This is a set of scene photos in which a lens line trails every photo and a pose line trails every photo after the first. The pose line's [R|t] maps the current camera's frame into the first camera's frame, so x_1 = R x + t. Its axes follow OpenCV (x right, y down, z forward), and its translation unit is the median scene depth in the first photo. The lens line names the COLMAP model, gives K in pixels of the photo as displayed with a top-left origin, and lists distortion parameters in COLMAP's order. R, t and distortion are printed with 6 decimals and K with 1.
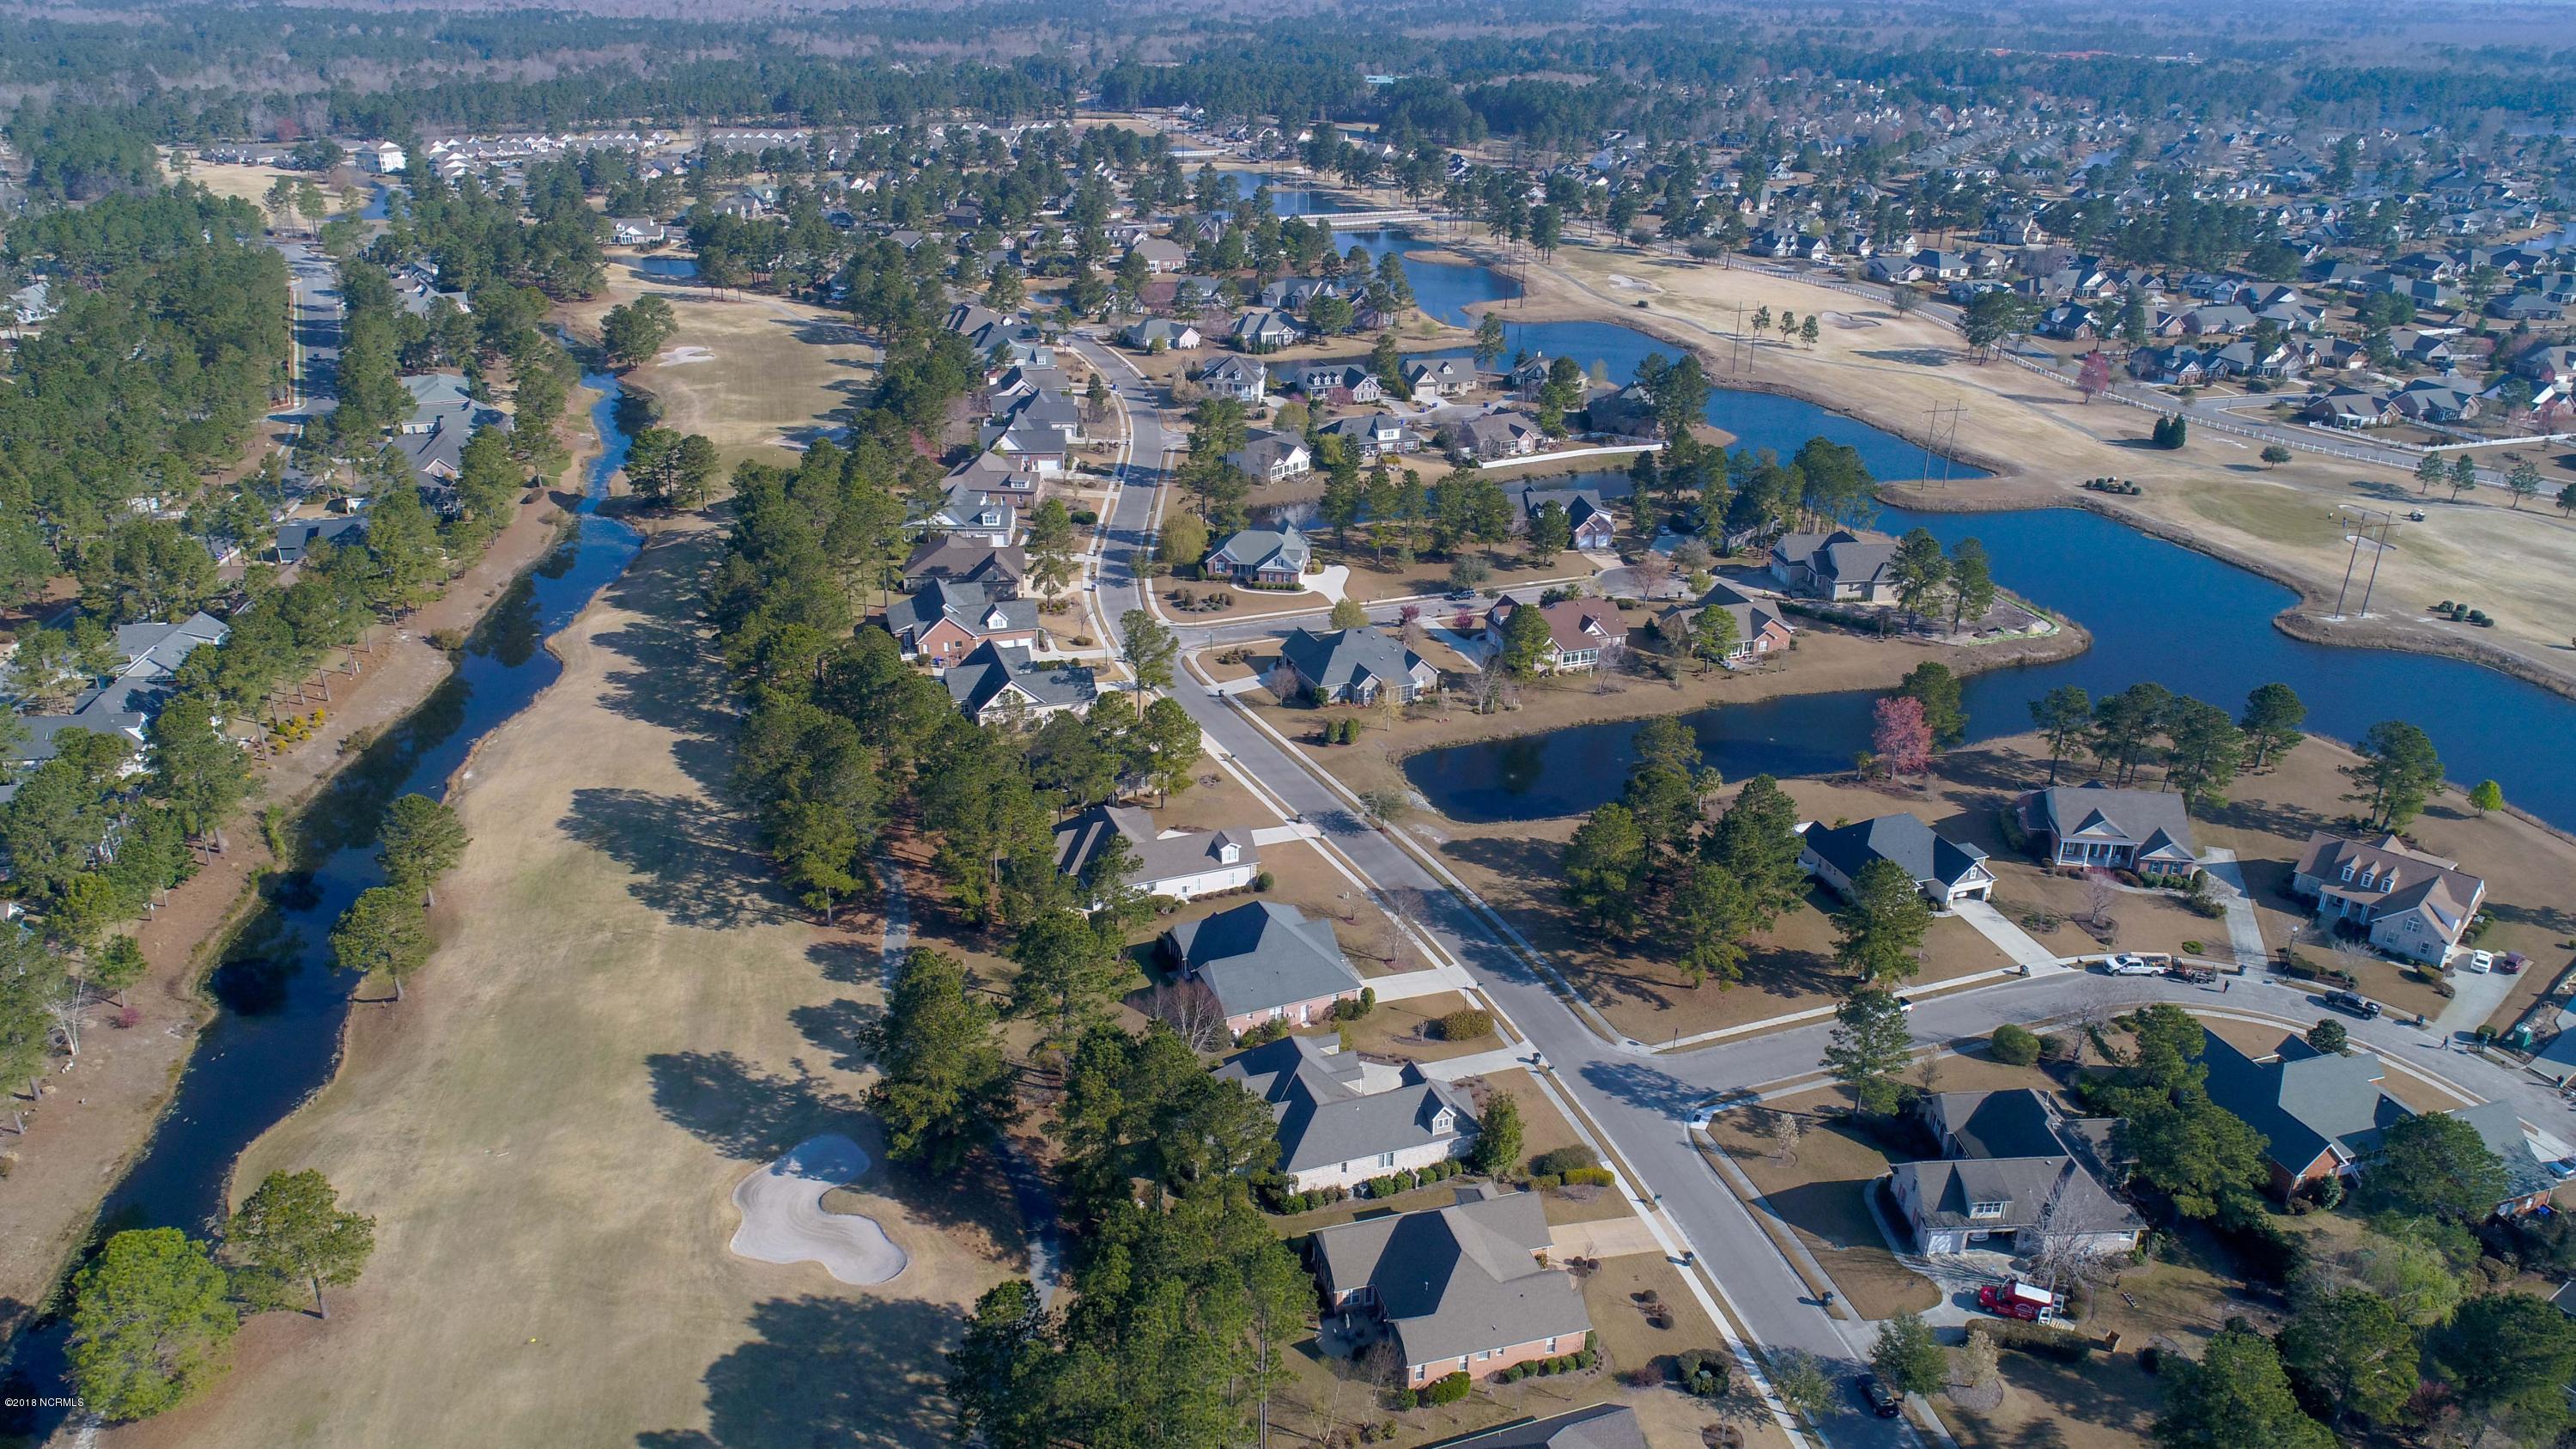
lens RADIAL K [[1753.5, 0, 1291.3], [0, 1753.5, 719.1], [0, 0, 1]] dist [-0.003984, -0.003010]
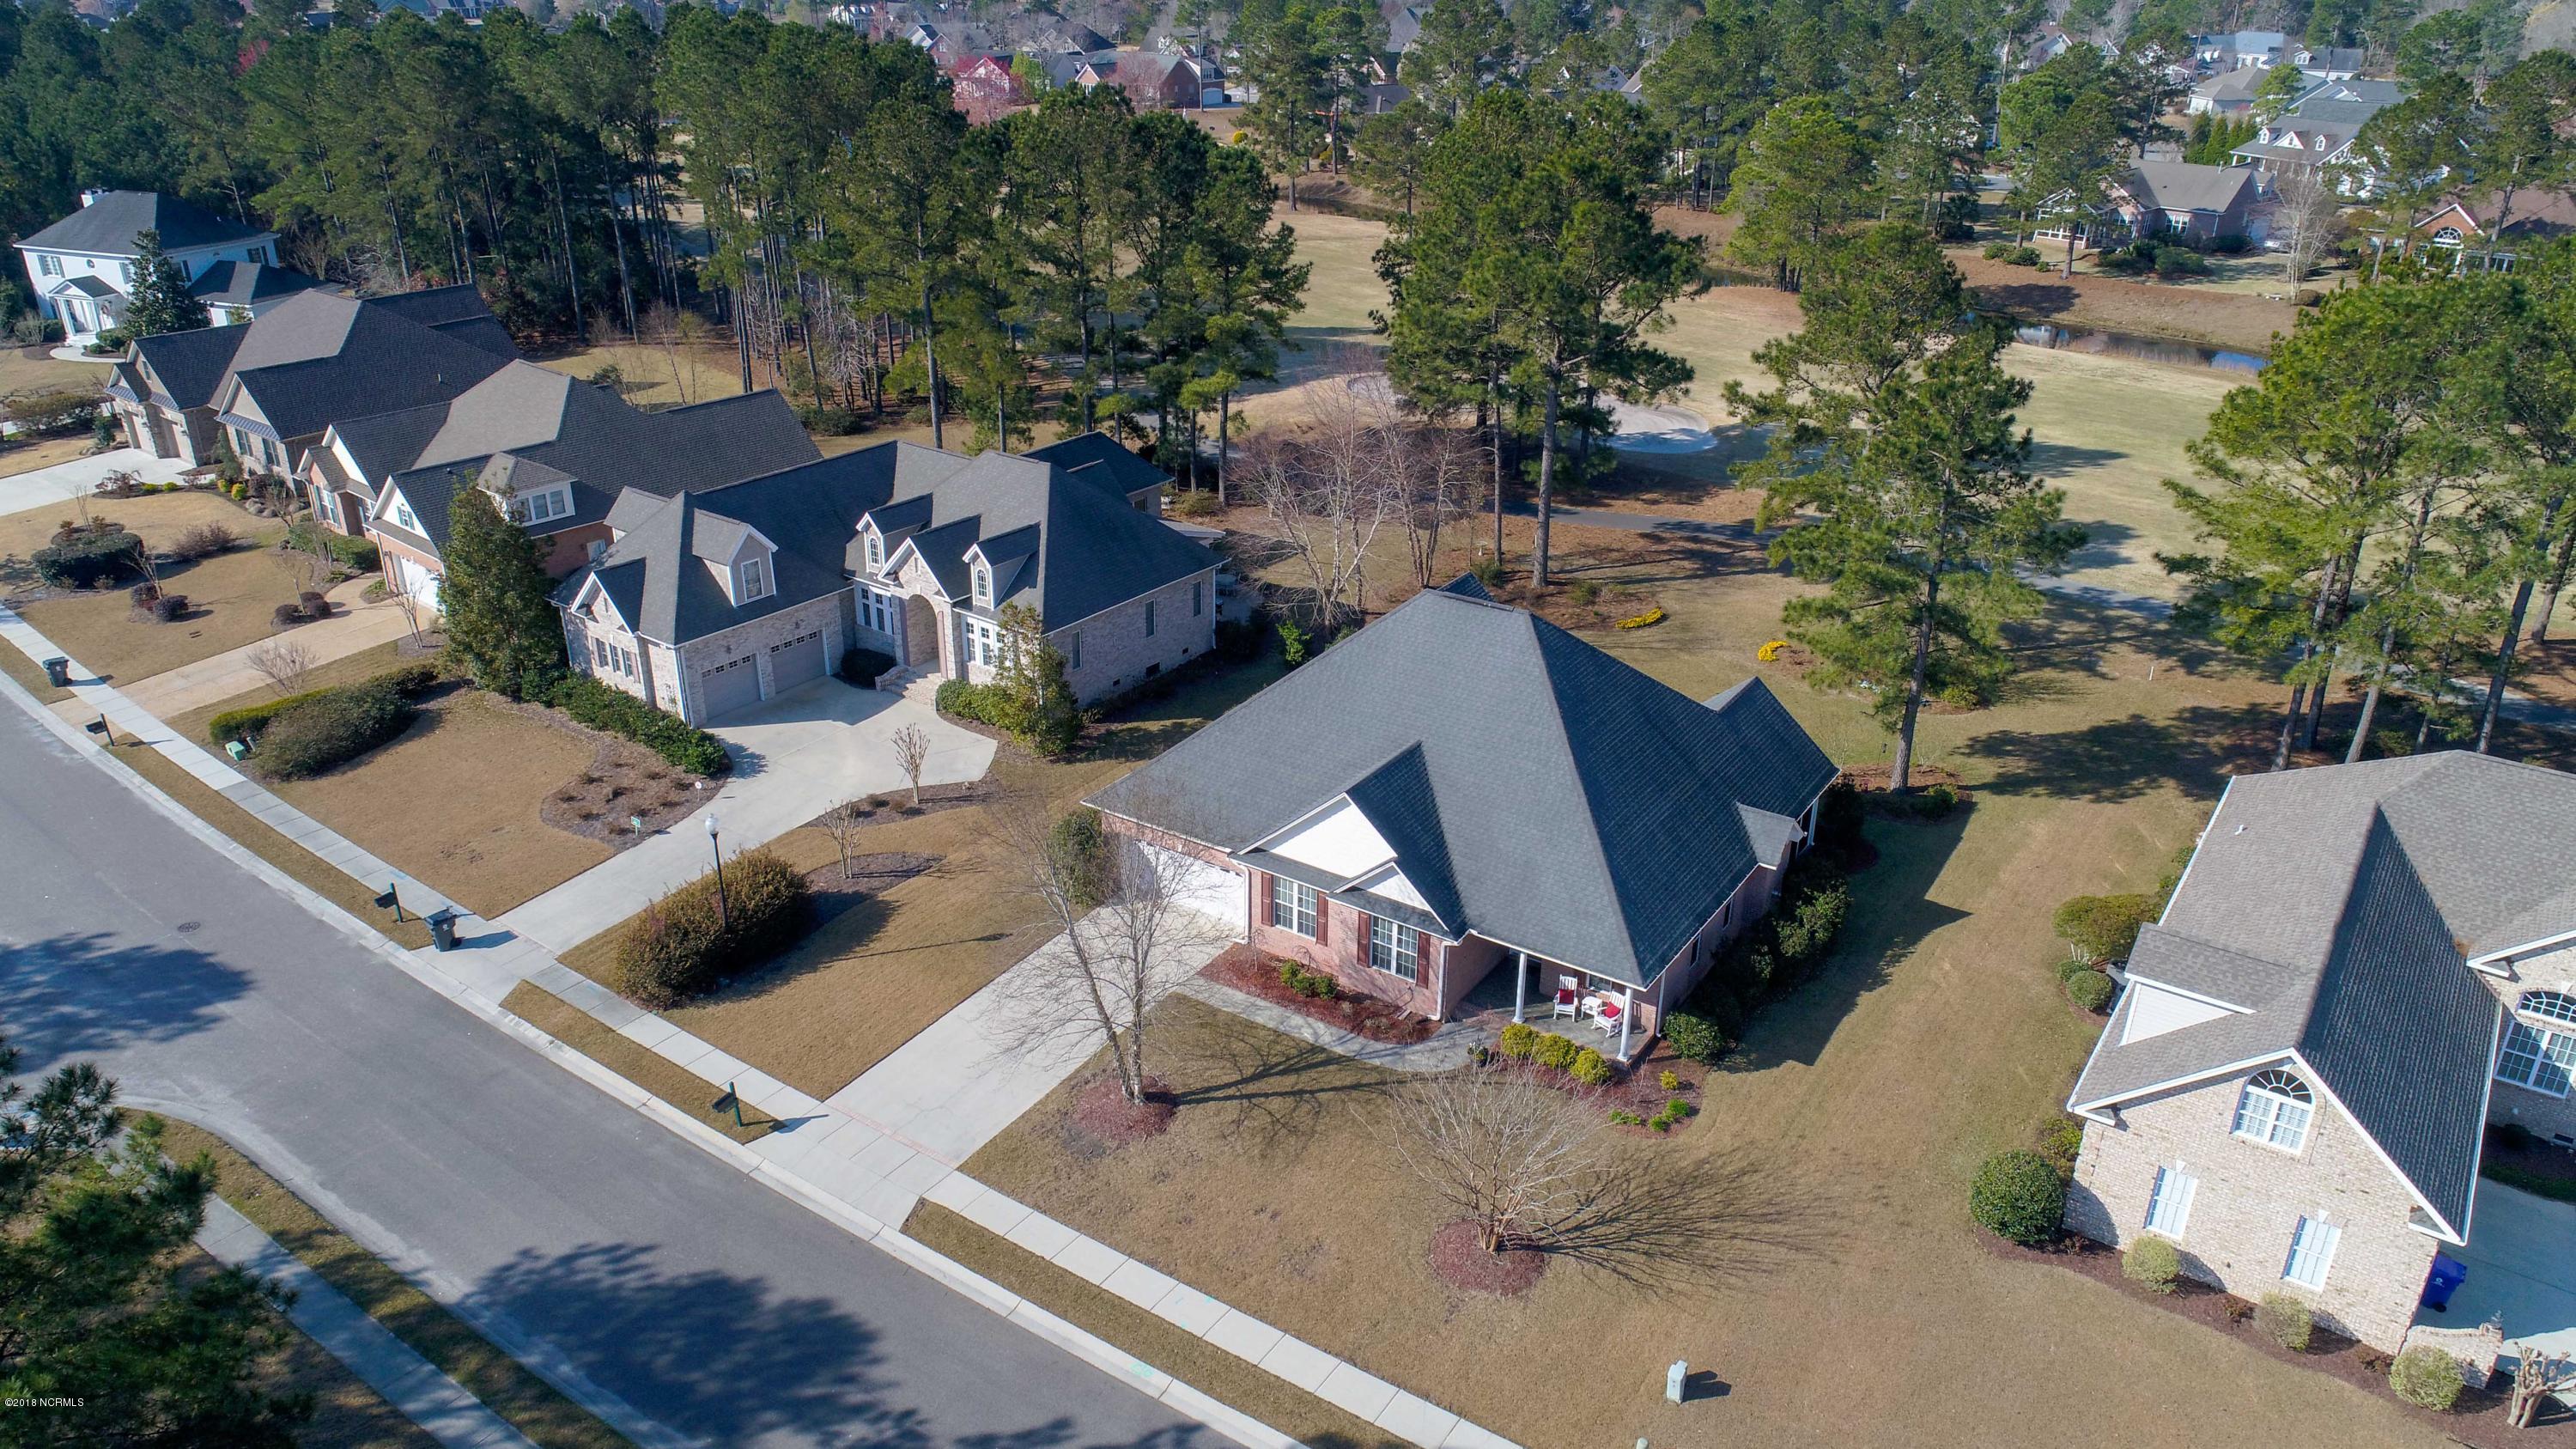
lens RADIAL K [[1753.5, 0, 1290.1], [0, 1753.5, 740.4], [0, 0, 1]] dist [-0.003984, -0.003010]
pose [[-0.835637, 0.216584, -0.504780, 0.127297], [-0.234684, 0.690100, 0.684606, -0.051174], [0.496624, 0.690546, -0.525844, 0.950319]]
